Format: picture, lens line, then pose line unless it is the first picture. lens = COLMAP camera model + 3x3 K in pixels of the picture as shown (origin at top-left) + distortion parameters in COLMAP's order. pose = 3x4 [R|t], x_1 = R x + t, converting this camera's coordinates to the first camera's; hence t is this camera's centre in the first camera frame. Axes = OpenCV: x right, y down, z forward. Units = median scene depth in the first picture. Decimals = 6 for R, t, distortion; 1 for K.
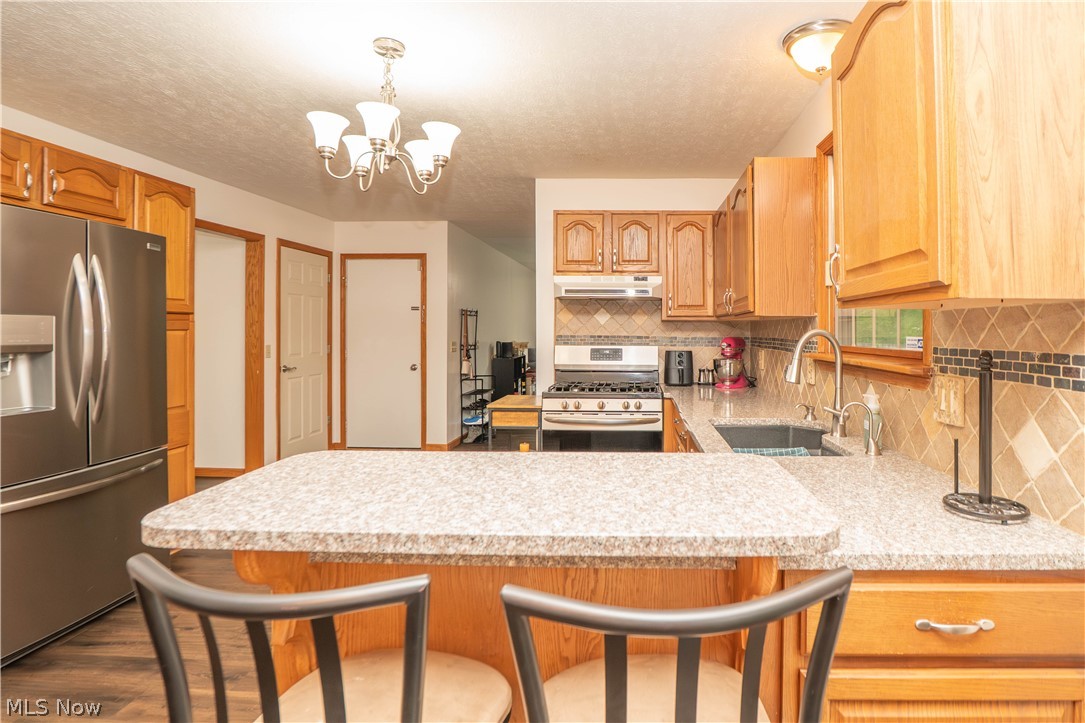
lens RADIAL K [[569.9, 0, 542.7], [0, 569.9, 328.0], [0, 0, 1]] dist [0.001231, -0.000394]
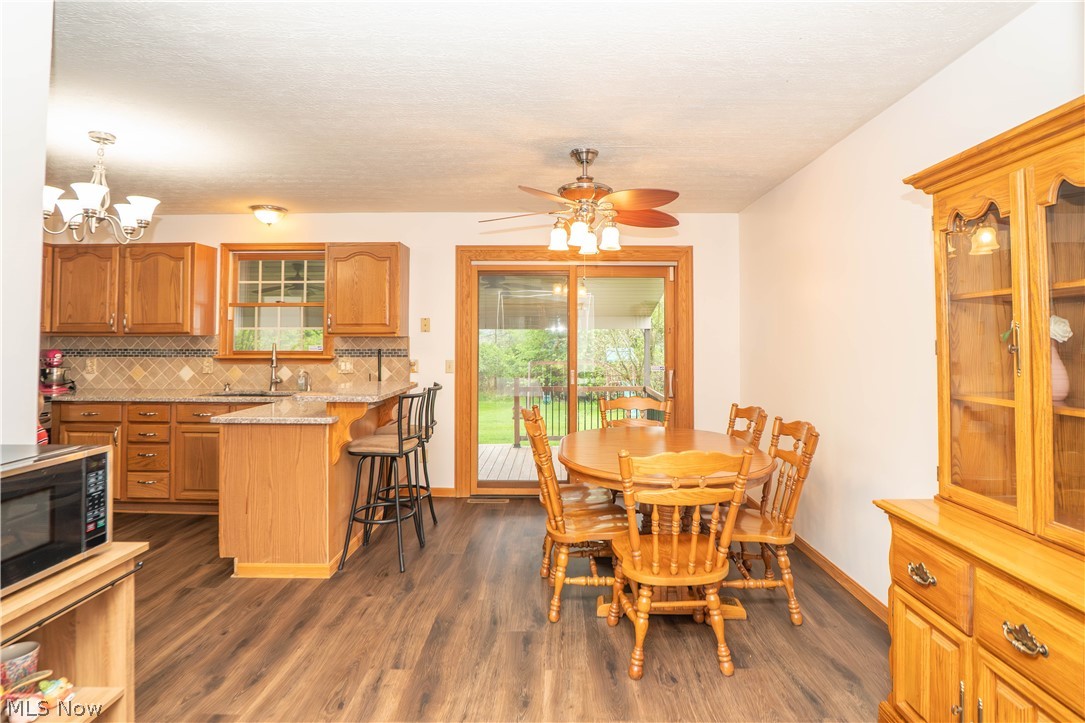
lens RADIAL K [[533.0, 0, 548.6], [0, 533.0, 331.6], [0, 0, 1]] dist [-0.024164, 0.000864]
pose [[-0.024883, 0.011128, 0.999628, -0.755769], [-0.000429, 0.999938, -0.011142, -0.009411], [-0.999690, -0.000706, -0.024877, -0.012456]]
